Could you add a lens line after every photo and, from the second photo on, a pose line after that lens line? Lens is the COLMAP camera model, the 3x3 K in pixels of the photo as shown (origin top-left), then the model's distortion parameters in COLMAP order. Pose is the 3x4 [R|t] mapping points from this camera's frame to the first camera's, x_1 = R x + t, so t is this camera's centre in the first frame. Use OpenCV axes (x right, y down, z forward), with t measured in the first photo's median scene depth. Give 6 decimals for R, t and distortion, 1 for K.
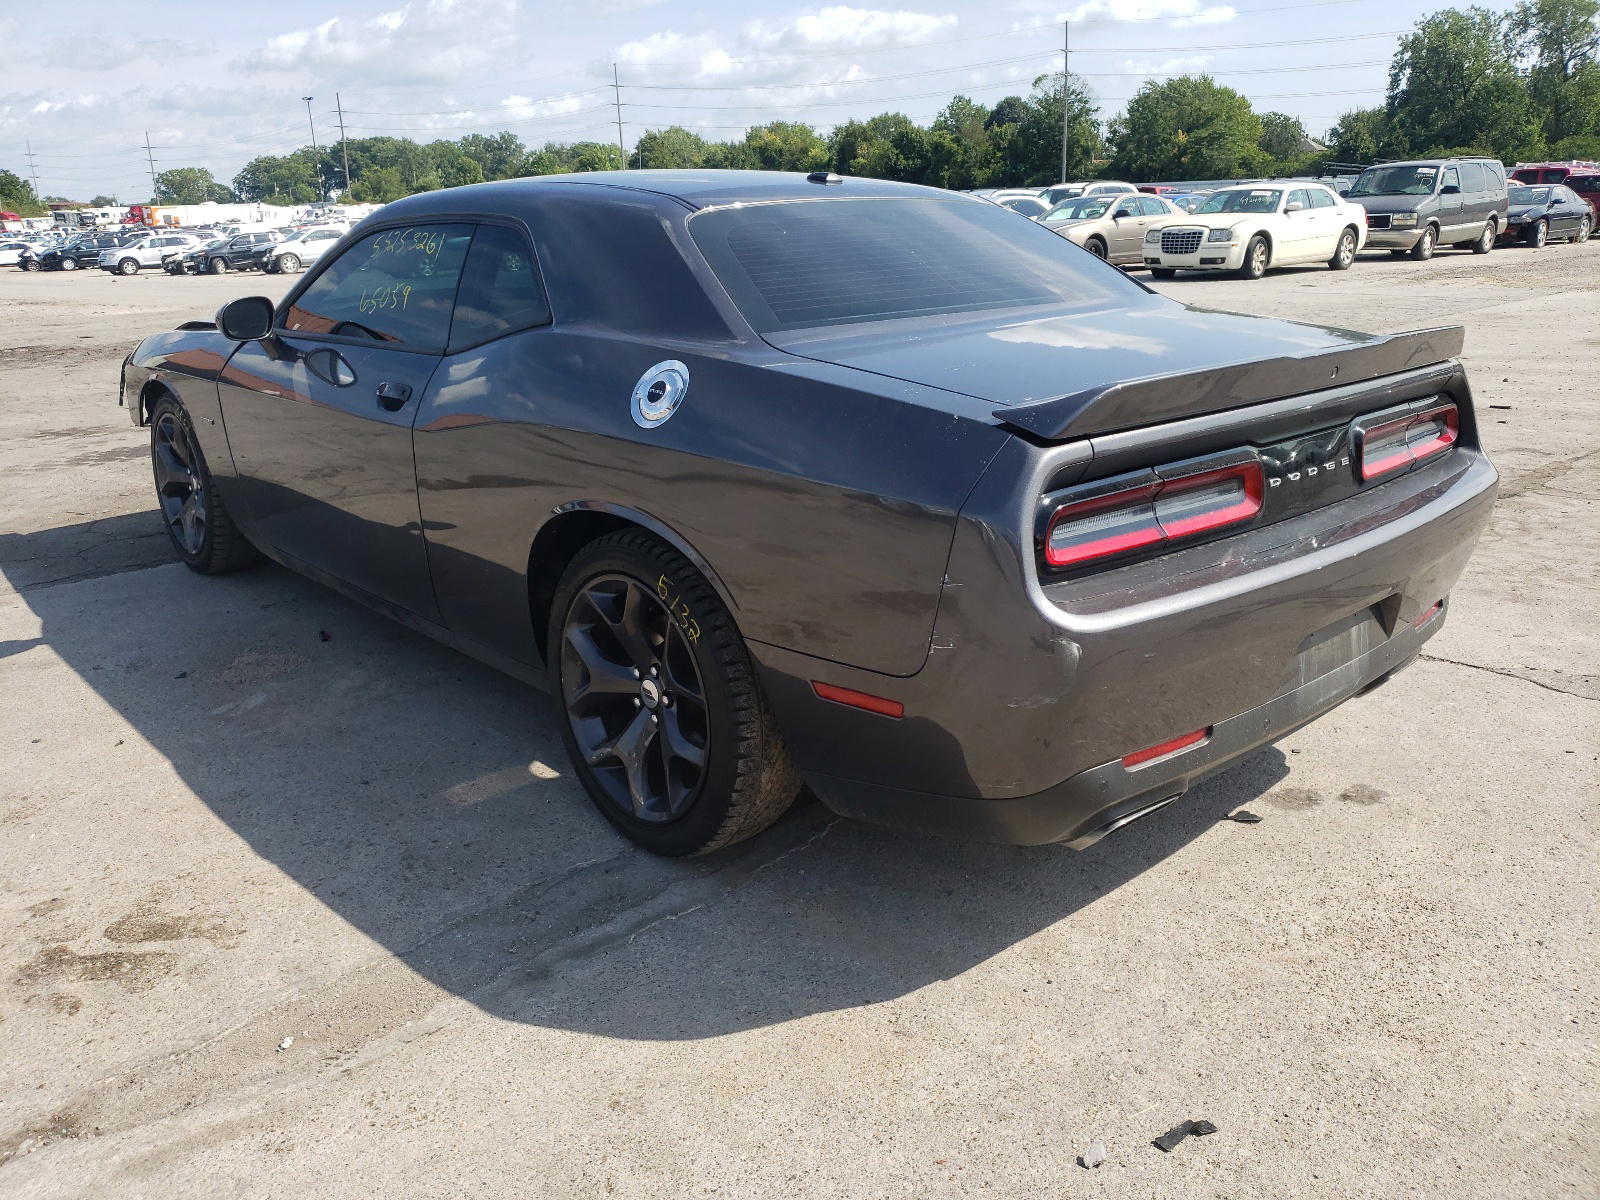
lens RADIAL K [[1241.5, 0, 812.5], [0, 1241.5, 598.1], [0, 0, 1]] dist [0.008268, 0.011952]
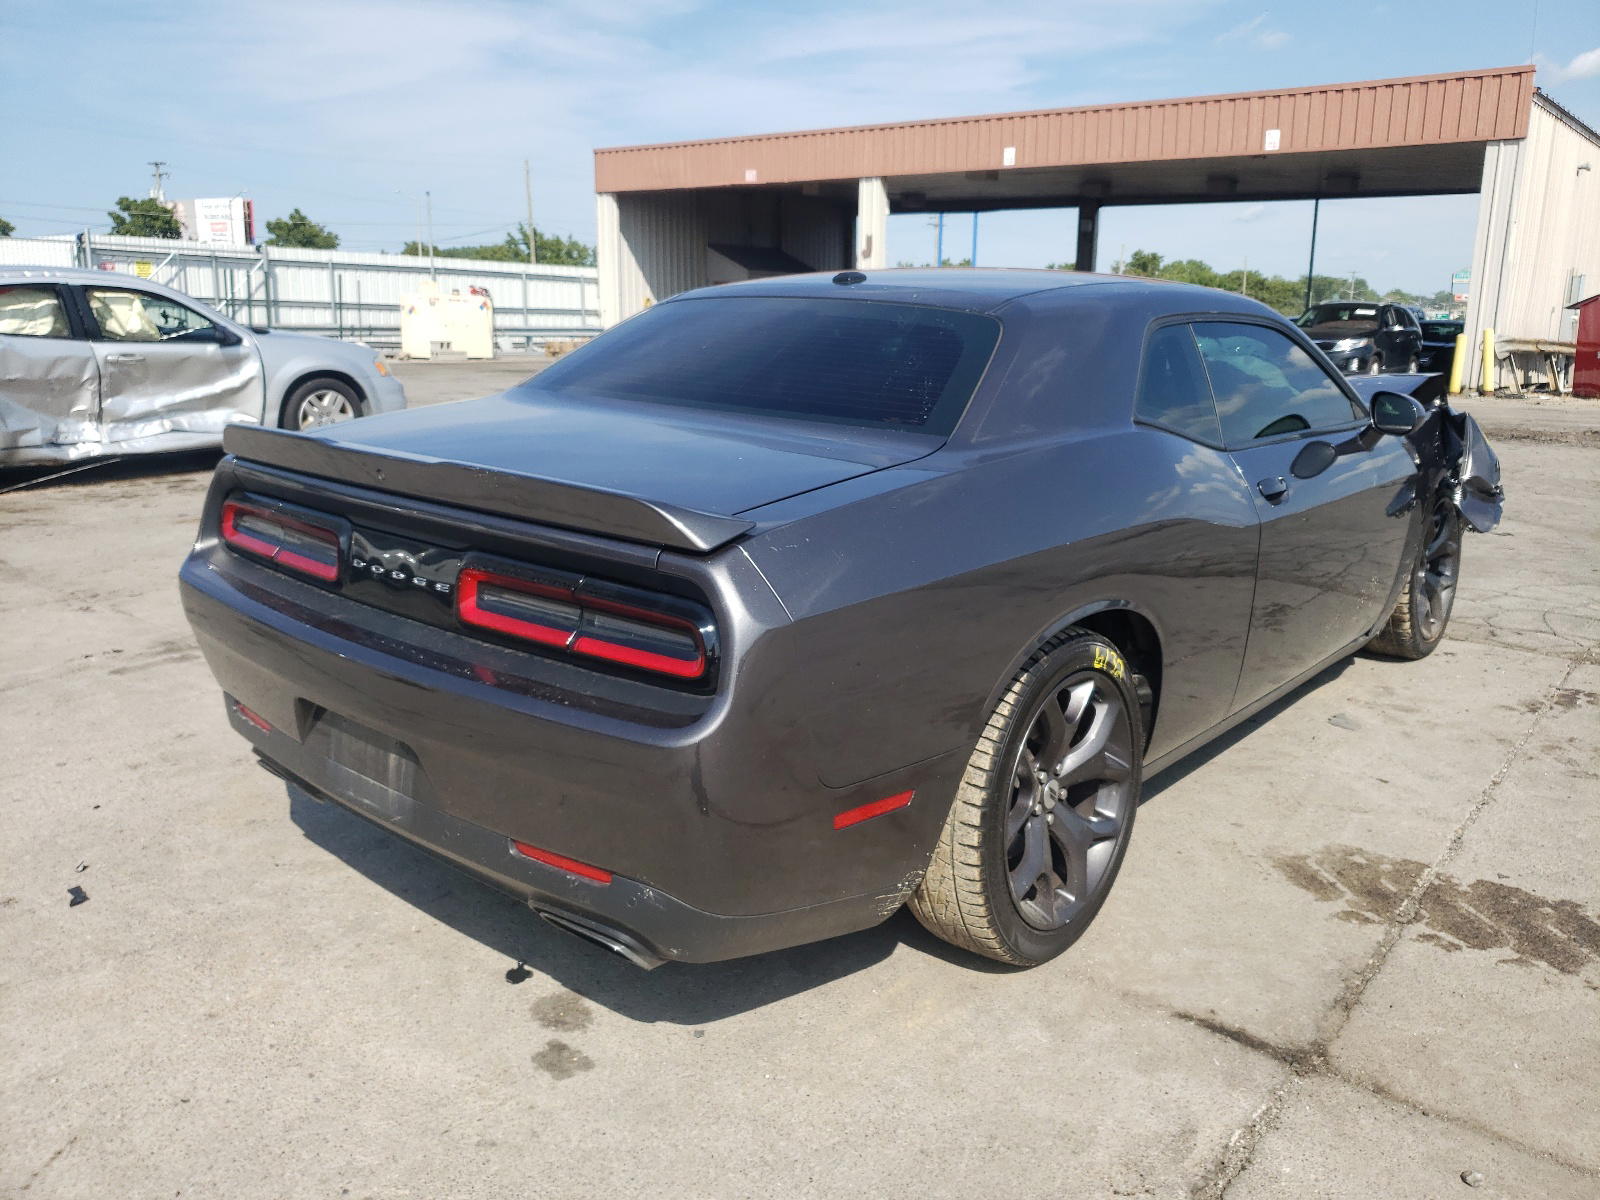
lens RADIAL K [[1241.5, 0, 812.5], [0, 1241.5, 598.1], [0, 0, 1]] dist [0.008268, 0.011952]
pose [[0.120958, 0.245652, -0.961782, 1.231939], [-0.302704, 0.931876, 0.199944, -0.336455], [0.945378, 0.266950, 0.187077, 1.011729]]
